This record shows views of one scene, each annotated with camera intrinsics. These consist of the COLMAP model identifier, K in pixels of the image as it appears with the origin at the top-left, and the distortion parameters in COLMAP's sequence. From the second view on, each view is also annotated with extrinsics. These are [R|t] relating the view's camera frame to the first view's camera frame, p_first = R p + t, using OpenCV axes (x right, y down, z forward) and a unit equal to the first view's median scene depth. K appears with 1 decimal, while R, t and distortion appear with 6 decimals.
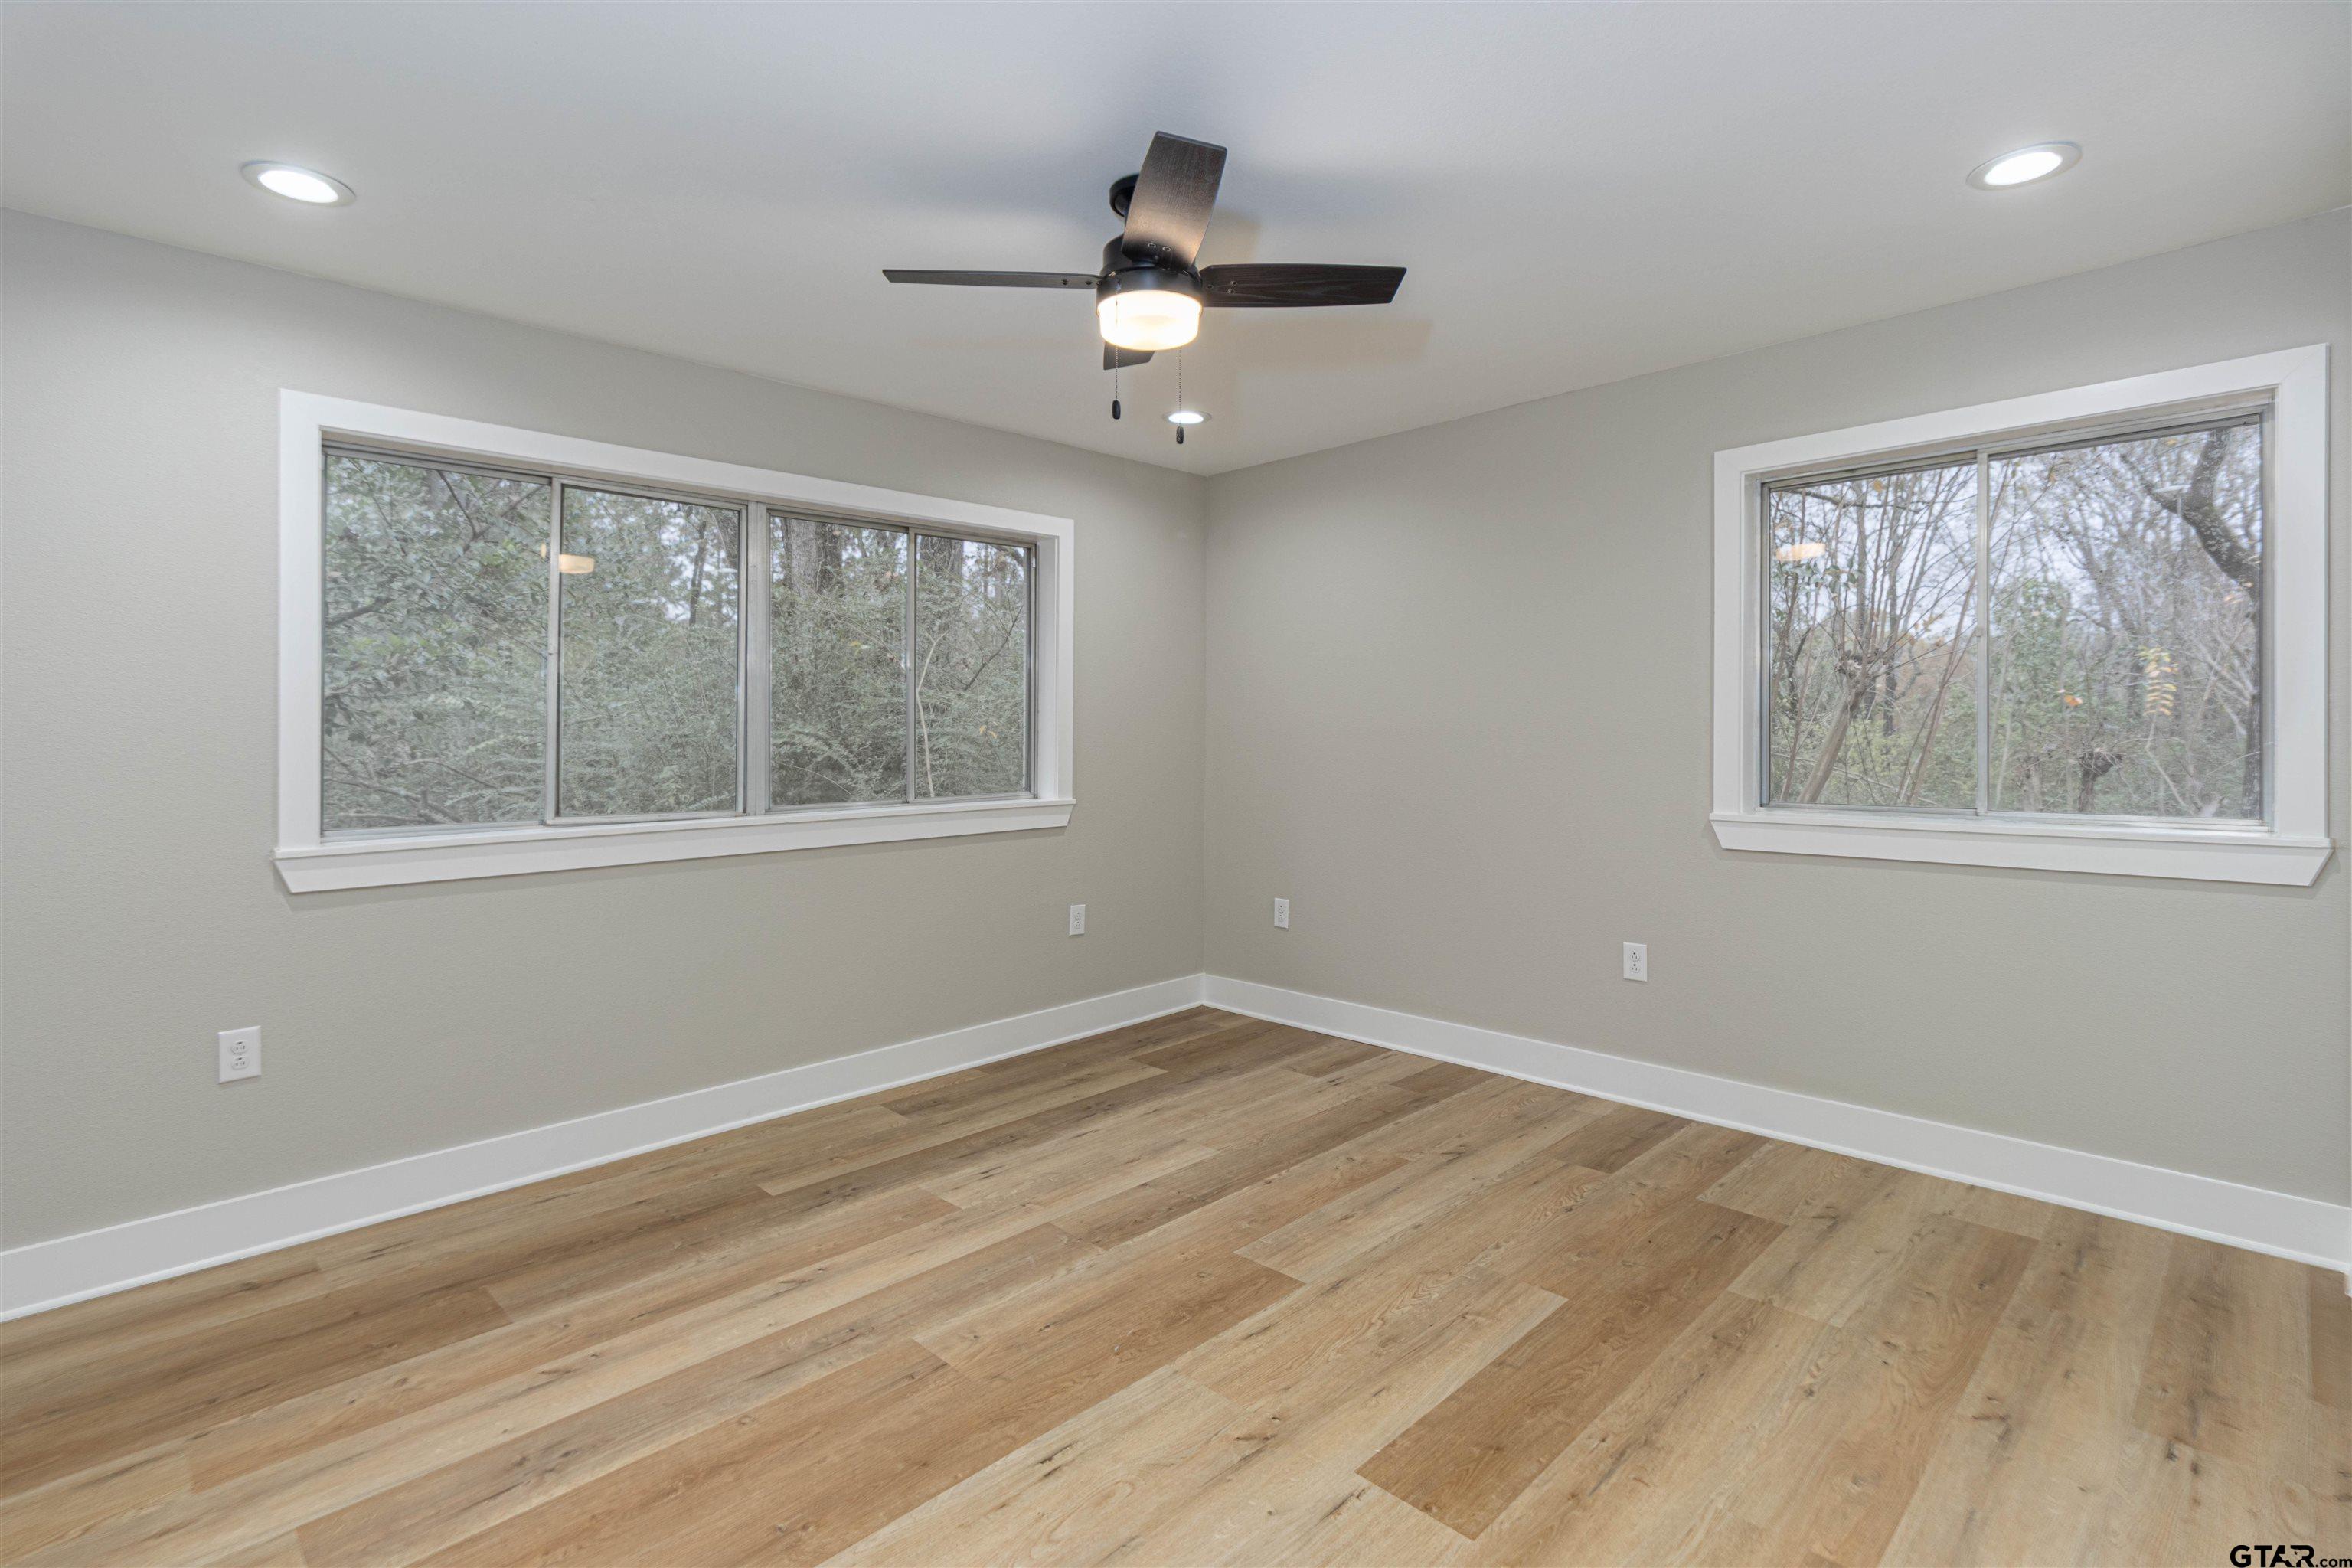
lens RADIAL K [[1100.4, 0, 1167.1], [0, 1100.4, 778.2], [0, 0, 1]] dist [-0.001975, 0.002920]
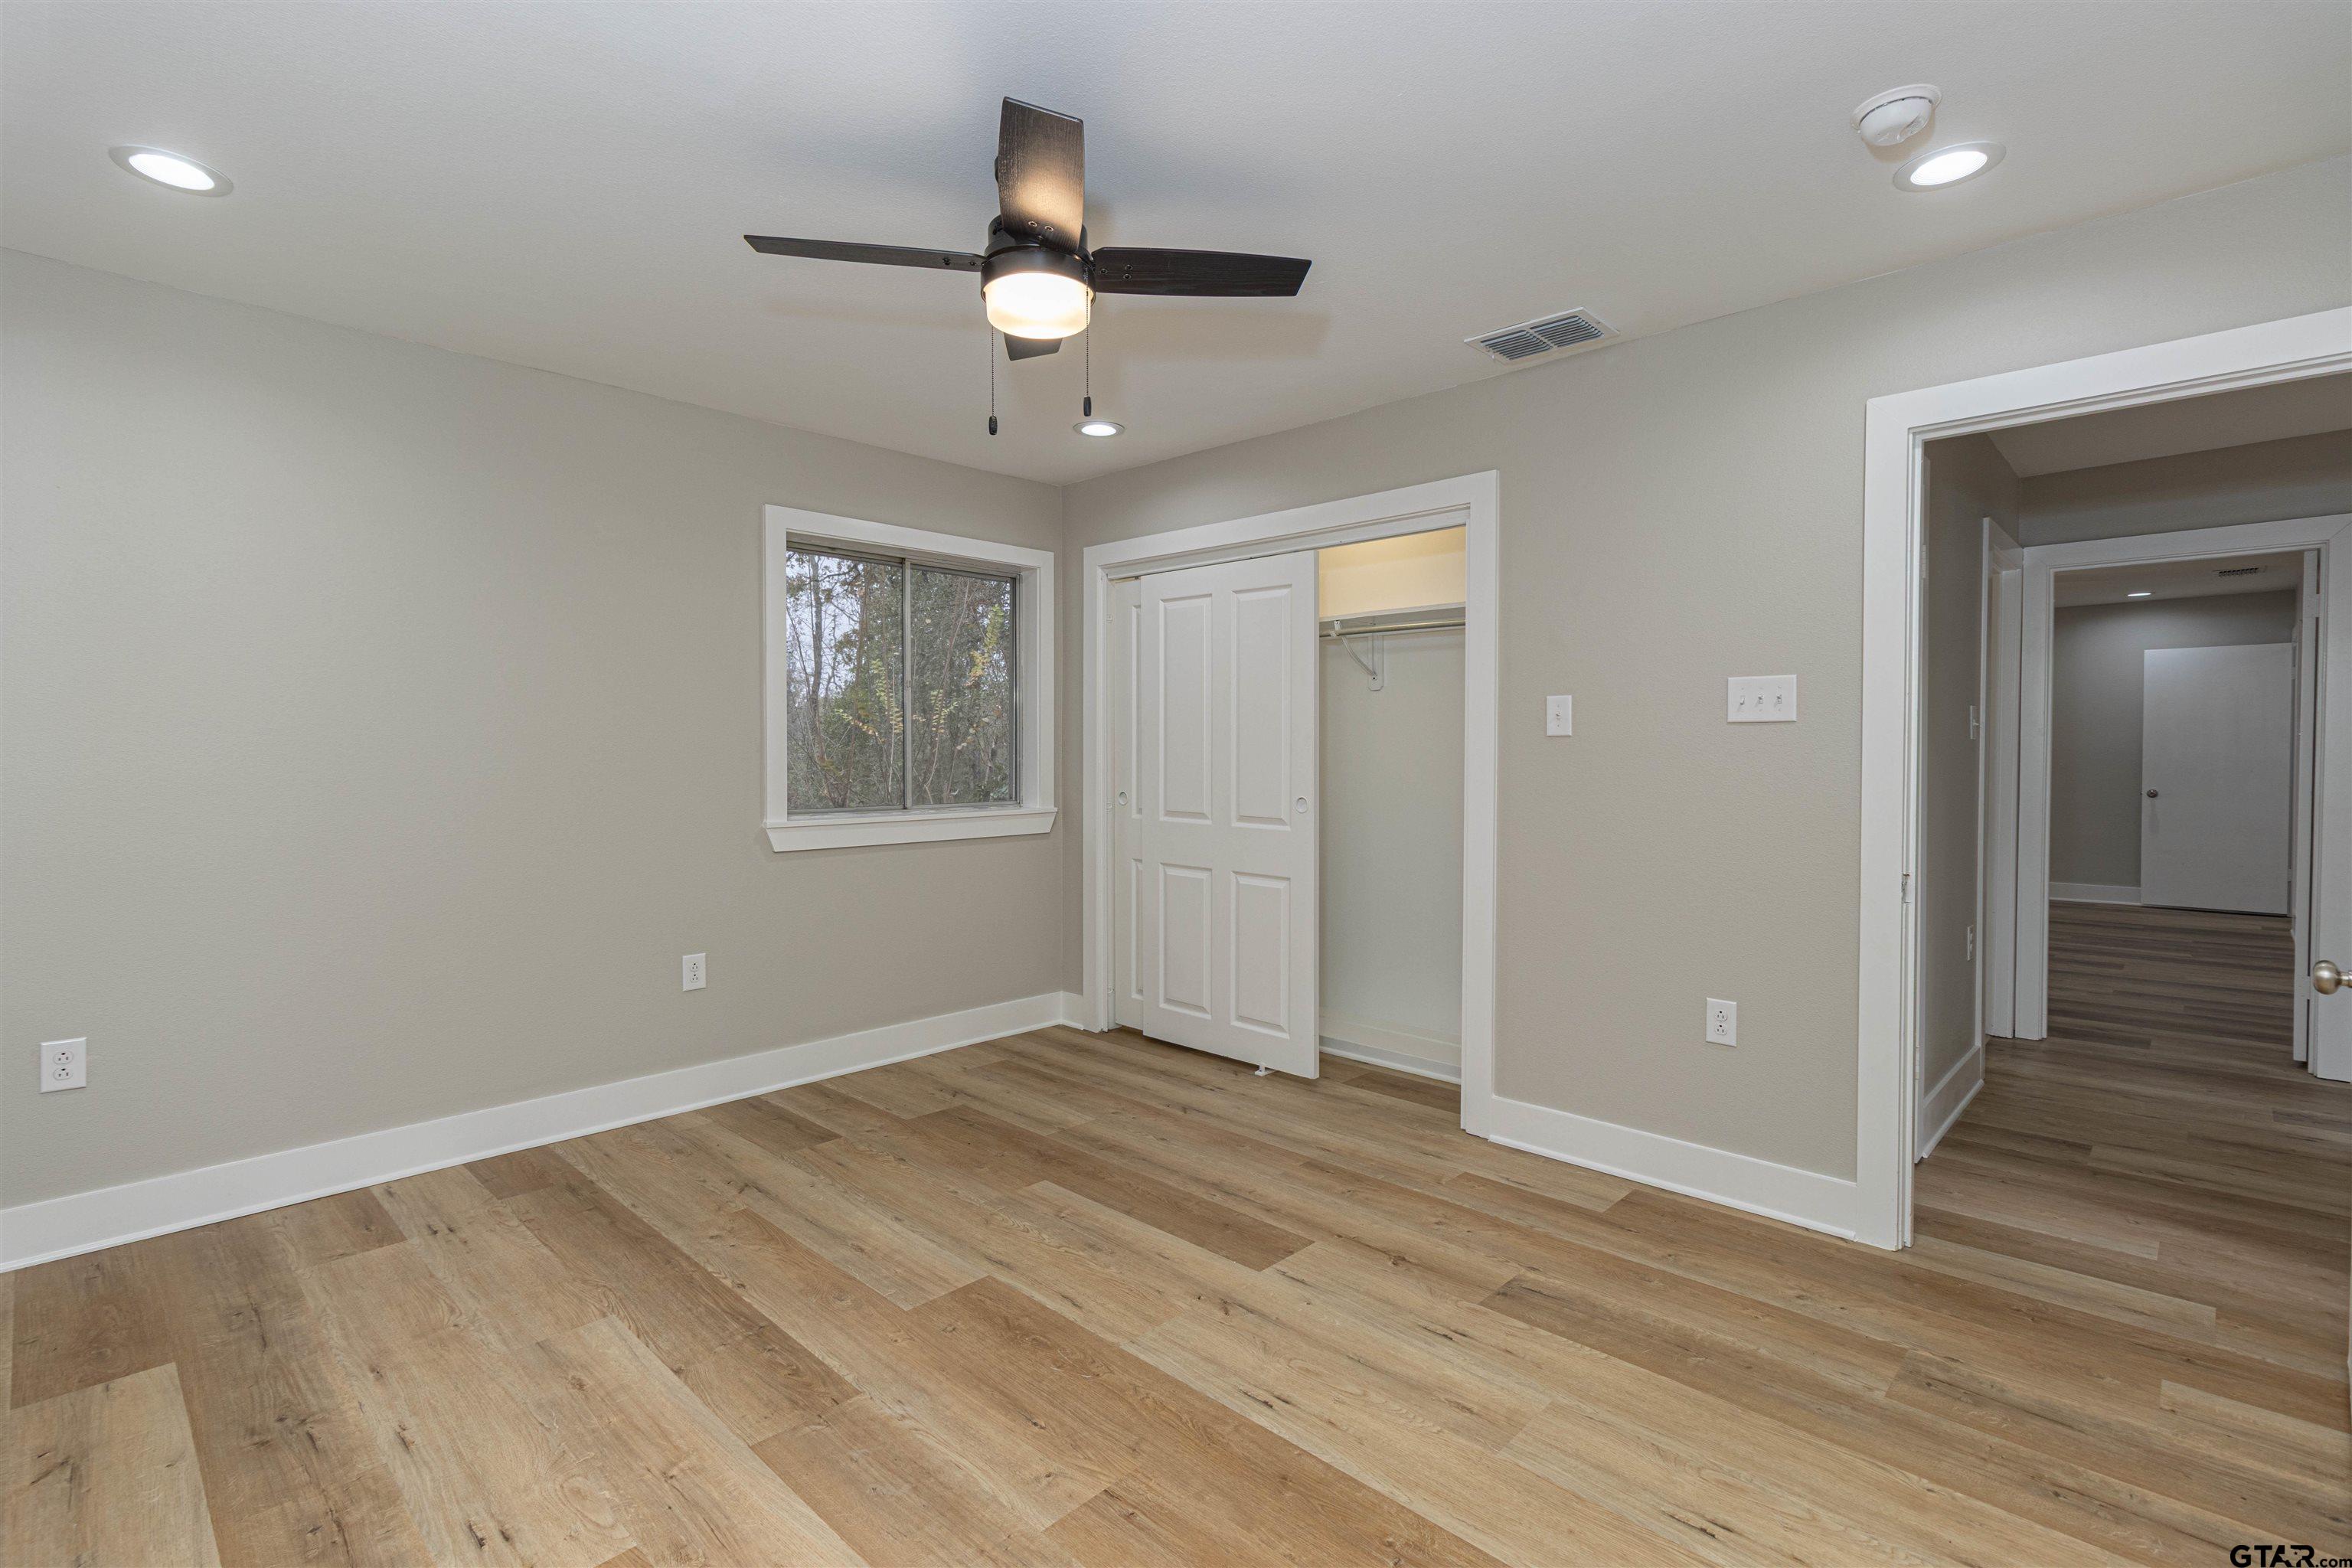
lens RADIAL K [[1100.4, 0, 1167.1], [0, 1100.4, 778.2], [0, 0, 1]] dist [-0.001975, 0.002920]
pose [[-0.016262, -0.019970, 0.999668, -0.819622], [0.041880, 0.998910, 0.020636, -0.022421], [-0.998990, 0.042202, -0.015408, 0.747651]]
